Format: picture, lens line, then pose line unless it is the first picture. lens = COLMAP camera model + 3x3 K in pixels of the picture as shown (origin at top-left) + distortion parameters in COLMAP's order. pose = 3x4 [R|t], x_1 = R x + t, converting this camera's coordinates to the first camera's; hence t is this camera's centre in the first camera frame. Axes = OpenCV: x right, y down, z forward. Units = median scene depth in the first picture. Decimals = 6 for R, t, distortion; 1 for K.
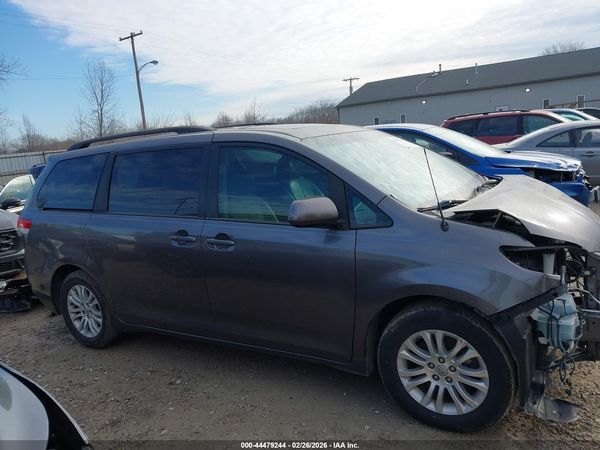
lens RADIAL K [[464.0, 0, 298.2], [0, 464.0, 225.5], [0, 0, 1]] dist [0.016669, -0.025767]
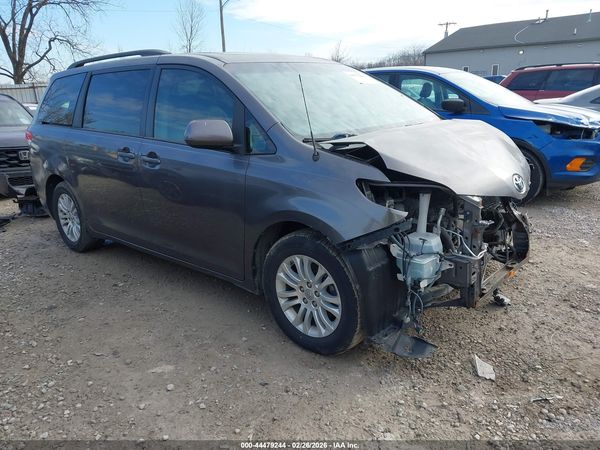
lens RADIAL K [[464.0, 0, 299.3], [0, 464.0, 222.7], [0, 0, 1]] dist [0.016669, -0.025767]
pose [[0.982039, 0.104833, -0.156877, 0.372793], [-0.087751, 0.989812, 0.112128, 0.029489], [0.167033, -0.096348, 0.981232, -0.016176]]
